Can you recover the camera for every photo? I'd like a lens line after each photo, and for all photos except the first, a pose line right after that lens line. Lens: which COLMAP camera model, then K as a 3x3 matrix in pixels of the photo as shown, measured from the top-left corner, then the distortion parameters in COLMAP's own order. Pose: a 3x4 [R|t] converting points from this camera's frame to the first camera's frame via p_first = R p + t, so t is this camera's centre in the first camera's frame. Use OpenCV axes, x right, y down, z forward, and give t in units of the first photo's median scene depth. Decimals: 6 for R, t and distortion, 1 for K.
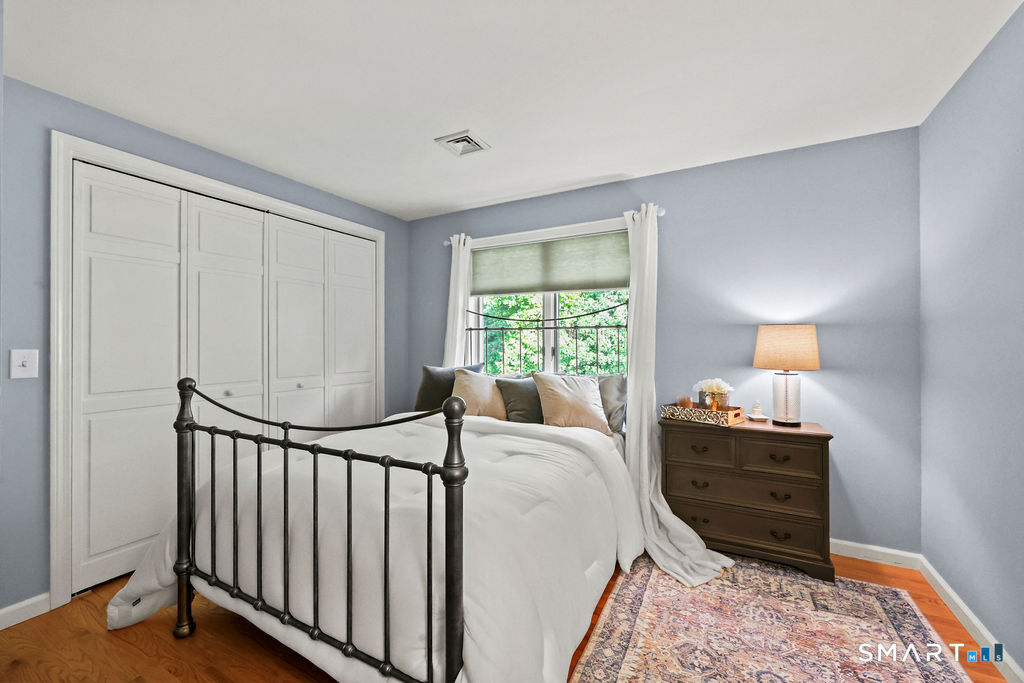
lens RADIAL K [[414.7, 0, 510.0], [0, 414.7, 342.8], [0, 0, 1]] dist [-0.000660, -0.000124]
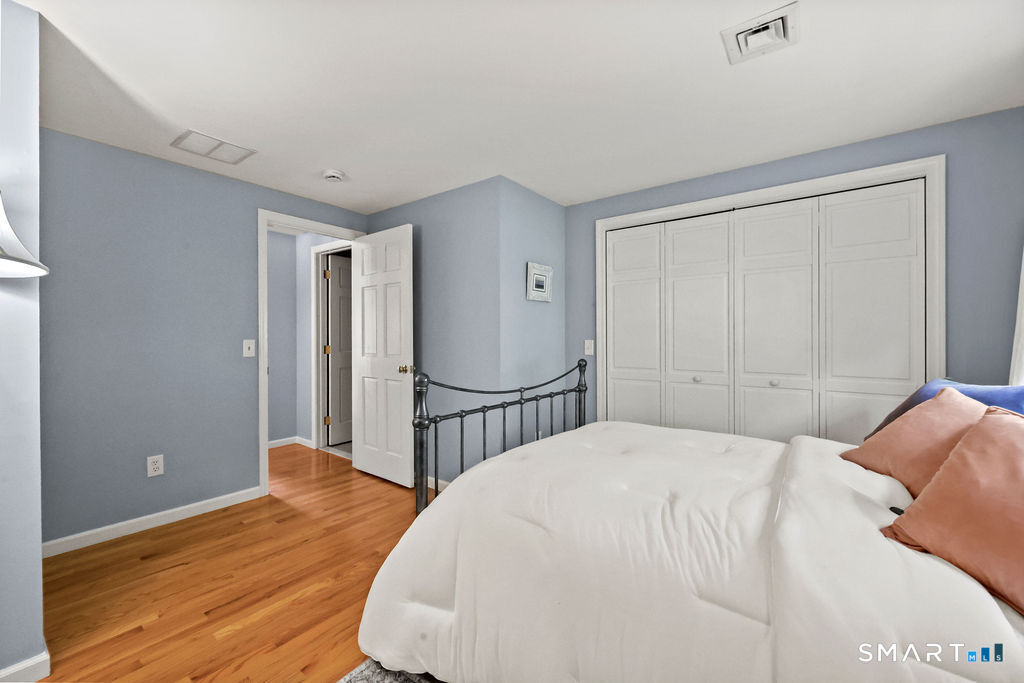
lens RADIAL K [[414.7, 0, 510.0], [0, 414.7, 342.8], [0, 0, 1]] dist [-0.000660, -0.000124]
pose [[-0.156794, 0.014211, -0.987529, 0.518340], [-0.003224, 0.999884, 0.014901, 0.001545], [0.987626, 0.005520, -0.156730, 0.609824]]
